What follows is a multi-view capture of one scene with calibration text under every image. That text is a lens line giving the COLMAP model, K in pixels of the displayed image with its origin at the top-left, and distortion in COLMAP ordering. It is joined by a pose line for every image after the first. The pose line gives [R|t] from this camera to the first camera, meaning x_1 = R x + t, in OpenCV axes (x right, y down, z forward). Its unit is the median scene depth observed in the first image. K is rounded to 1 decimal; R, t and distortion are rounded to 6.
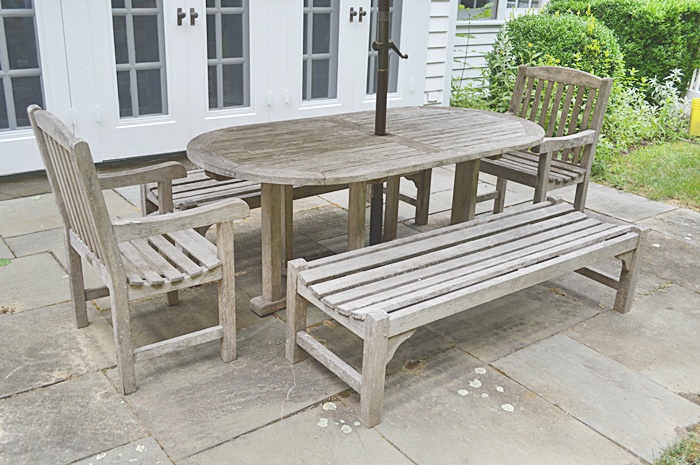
lens RADIAL K [[722.2, 0, 350.2], [0, 722.2, 195.3], [0, 0, 1]] dist [0.211959, 0.002331]
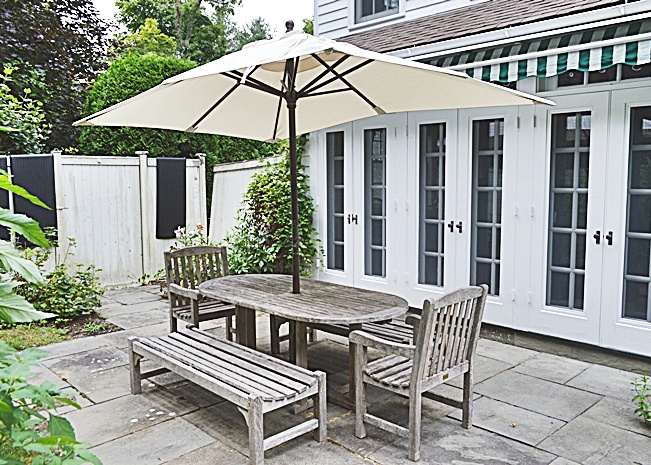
lens RADIAL K [[532.3, 0, 325.5], [0, 532.3, 232.5], [0, 0, 1]] dist [-0.003309, 0.000120]
pose [[0.119098, 0.065601, -0.990713, 1.083791], [-0.312729, 0.949506, 0.025278, -0.230692], [0.942346, 0.306814, 0.133600, 0.805813]]
